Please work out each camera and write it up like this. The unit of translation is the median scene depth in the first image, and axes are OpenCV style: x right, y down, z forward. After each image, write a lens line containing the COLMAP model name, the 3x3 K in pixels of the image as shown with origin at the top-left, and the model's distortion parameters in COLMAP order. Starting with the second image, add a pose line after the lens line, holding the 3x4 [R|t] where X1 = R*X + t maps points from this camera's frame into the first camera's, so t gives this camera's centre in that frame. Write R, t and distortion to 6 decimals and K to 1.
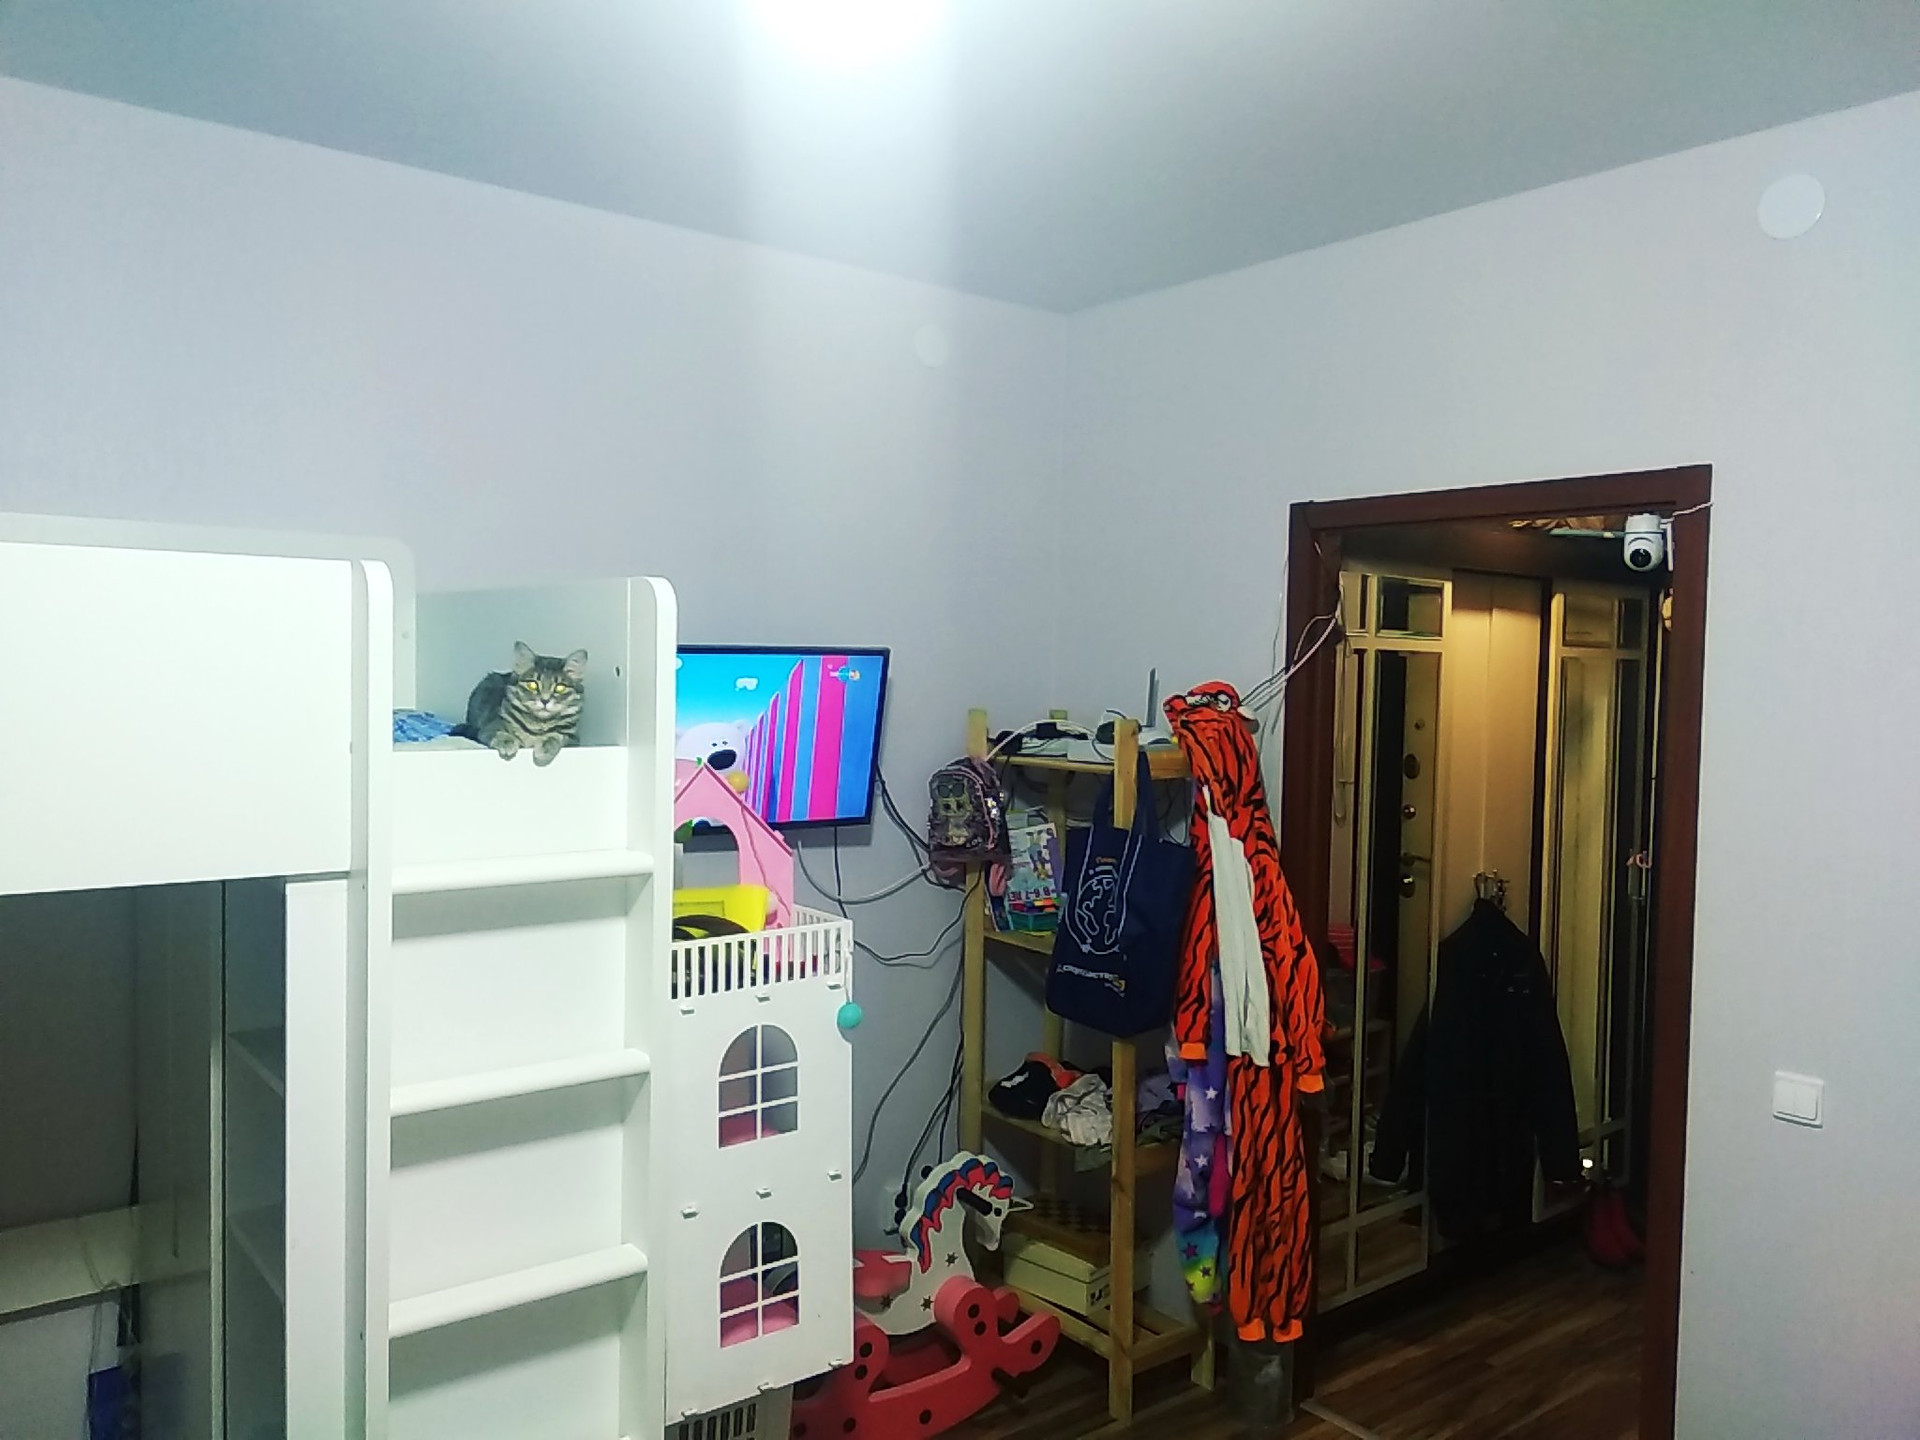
lens RADIAL K [[1456.0, 0, 954.8], [0, 1456.0, 724.4], [0, 0, 1]] dist [0.043897, -0.058063]
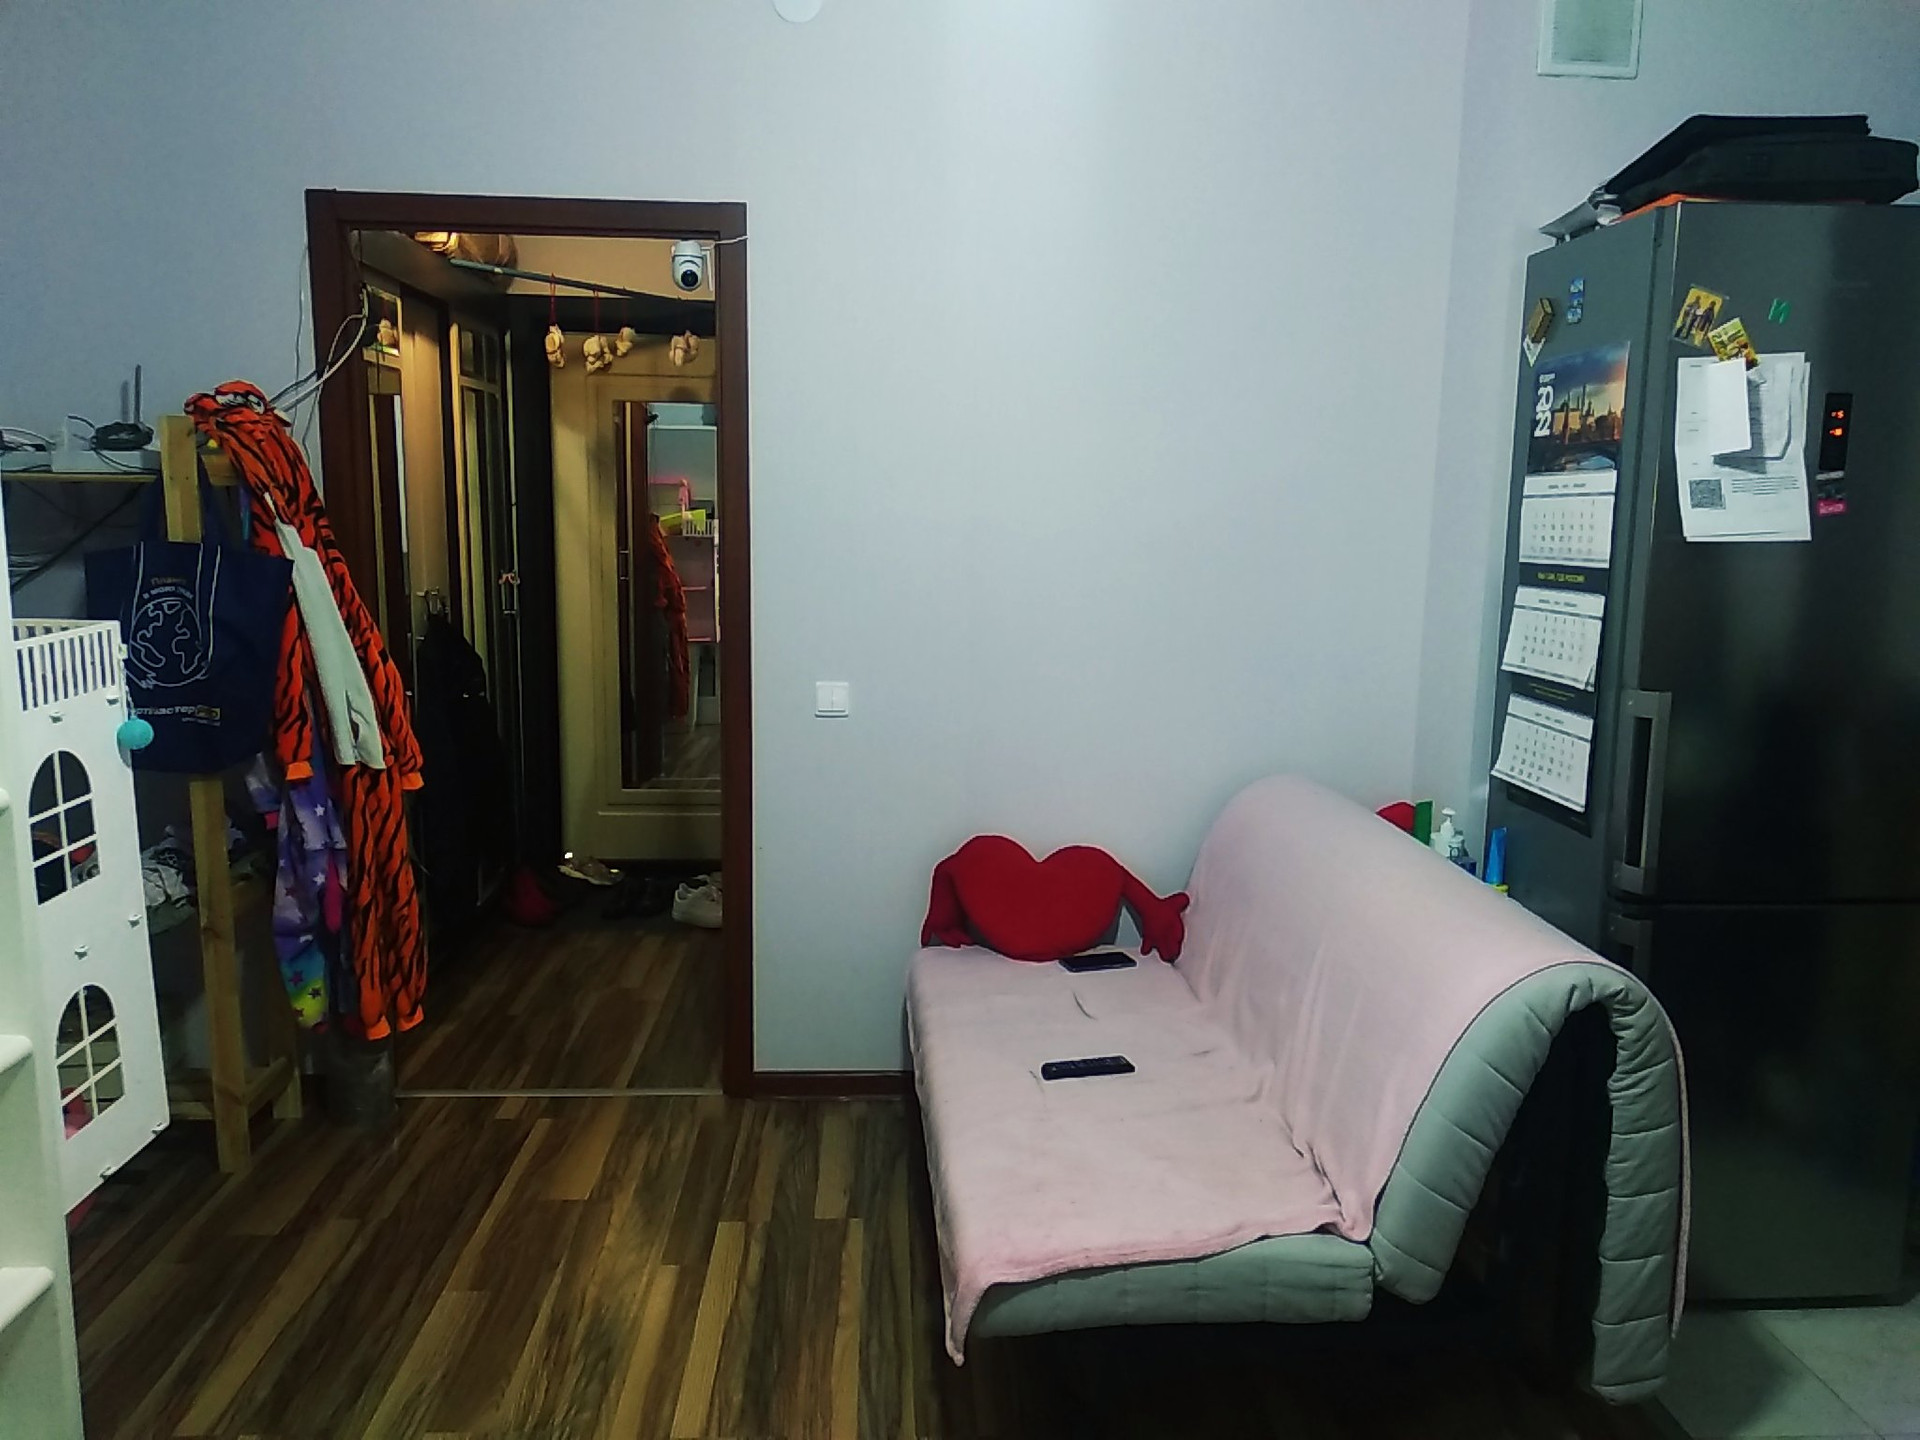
lens RADIAL K [[1456.0, 0, 970.1], [0, 1456.0, 736.5], [0, 0, 1]] dist [0.043897, -0.058063]
pose [[0.577365, -0.148072, 0.802947, -0.341876], [0.027758, 0.986409, 0.161944, 0.056390], [-0.816014, -0.071212, 0.573629, 0.088139]]
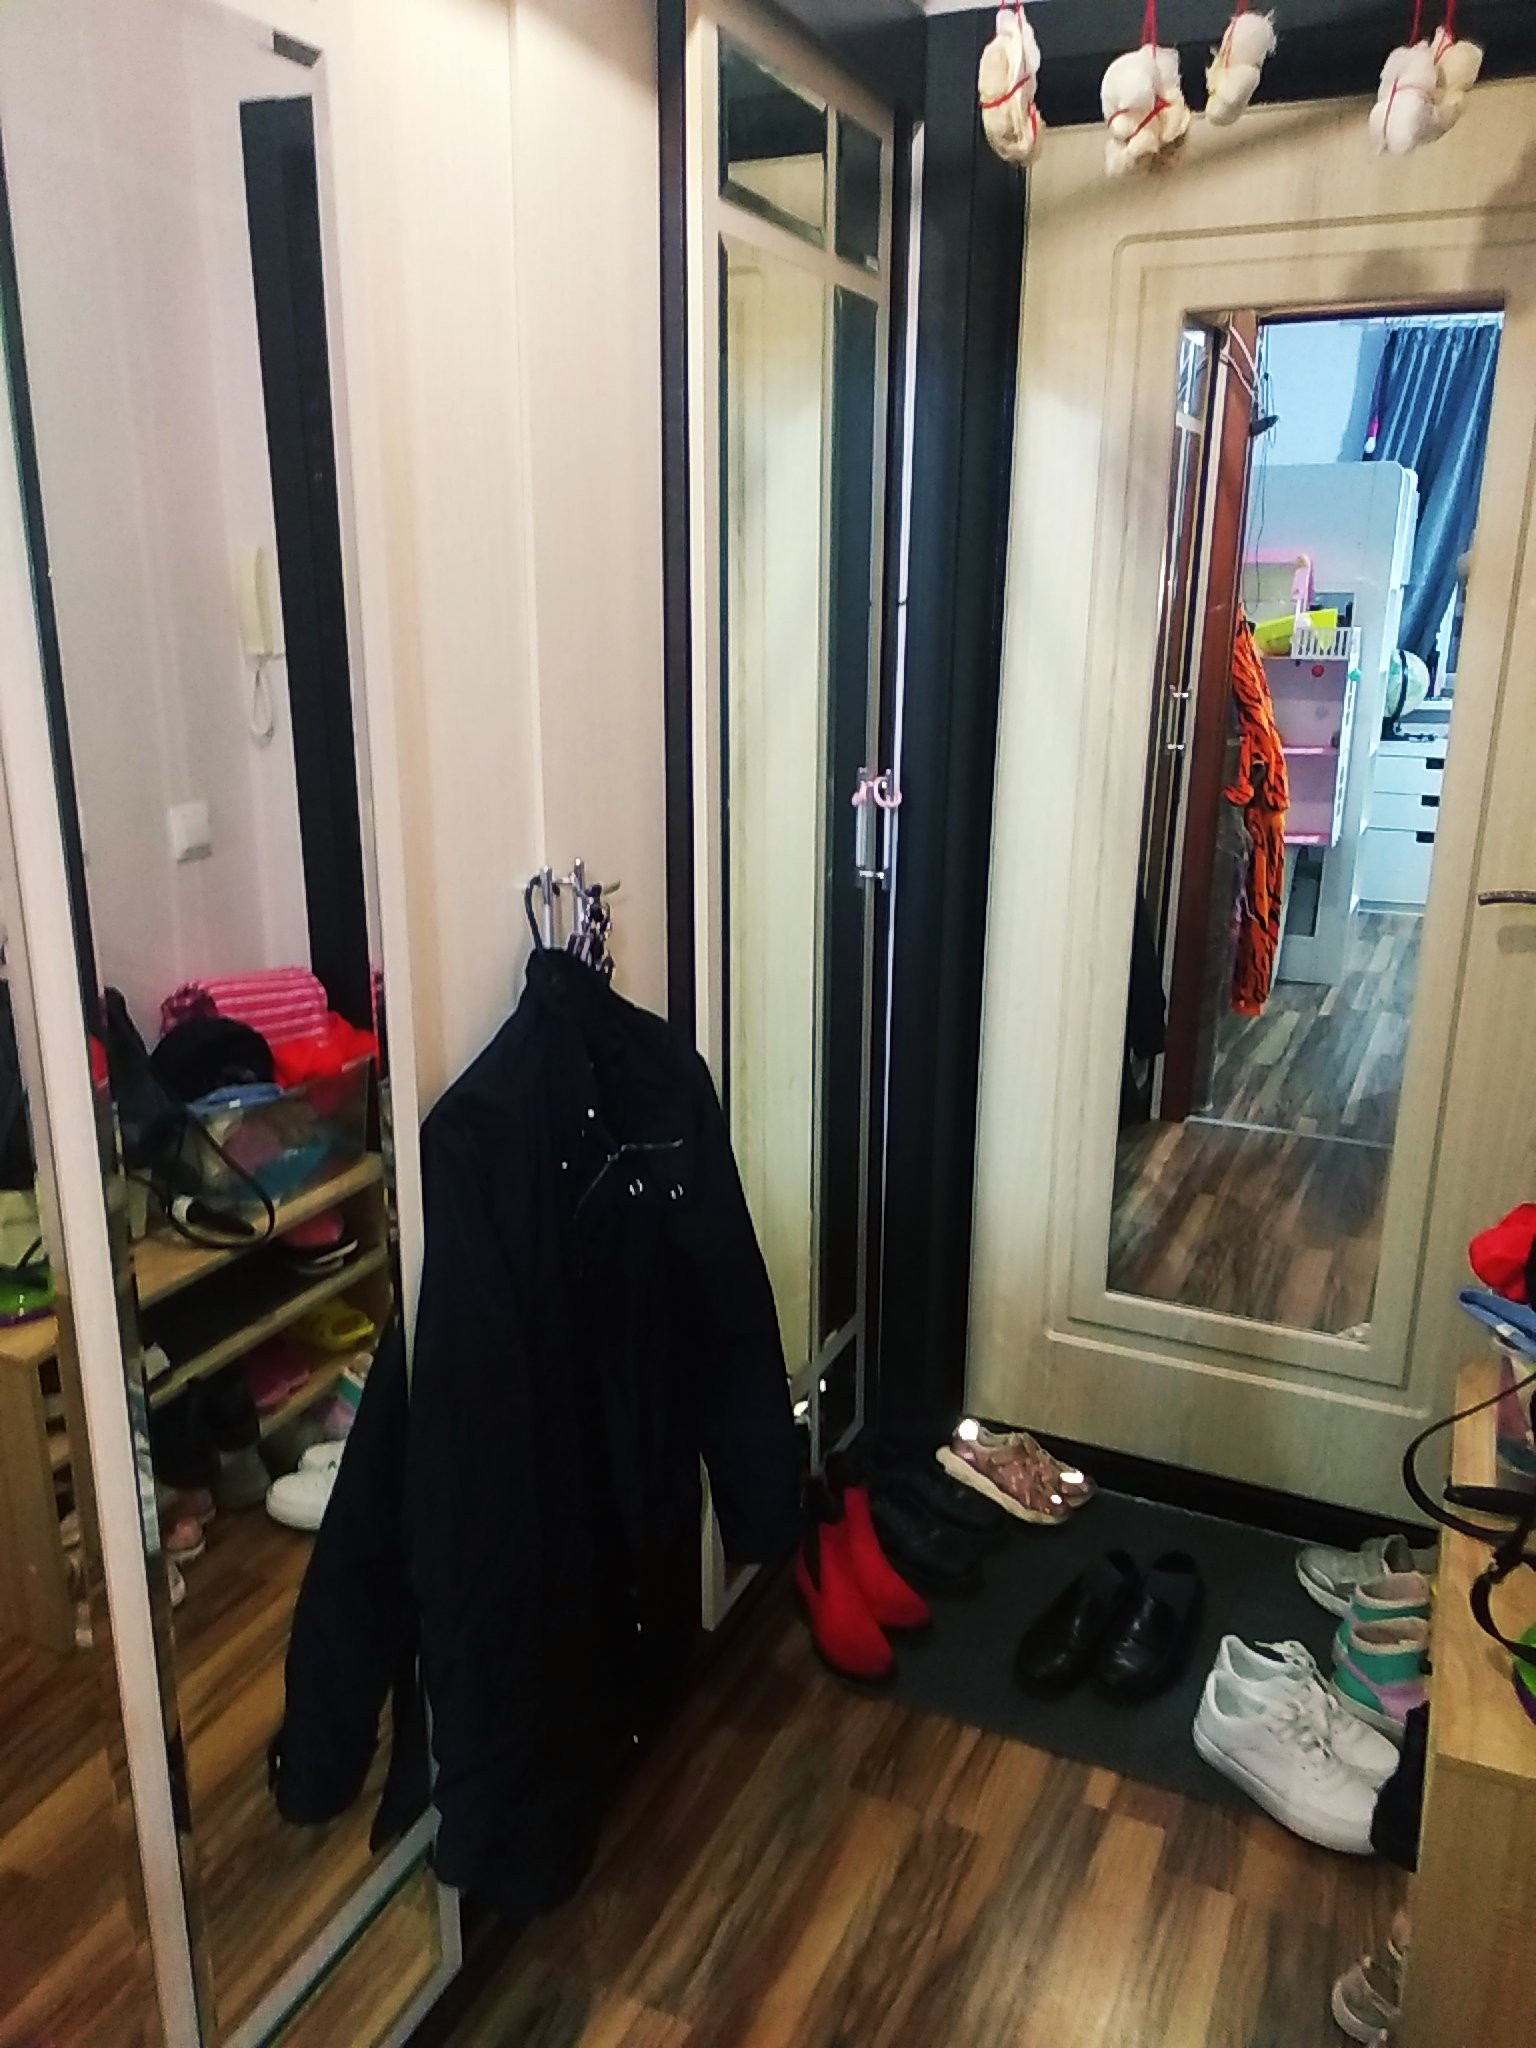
lens RADIAL K [[1553.1, 0, 769.4], [0, 1553.1, 1034.1], [0, 0, 1]] dist [0.043897, -0.058063]
pose [[0.893086, -0.142642, 0.426674, 0.307381], [0.031340, 0.965826, 0.257288, 0.056076], [-0.448793, -0.216408, 0.867037, 0.810258]]
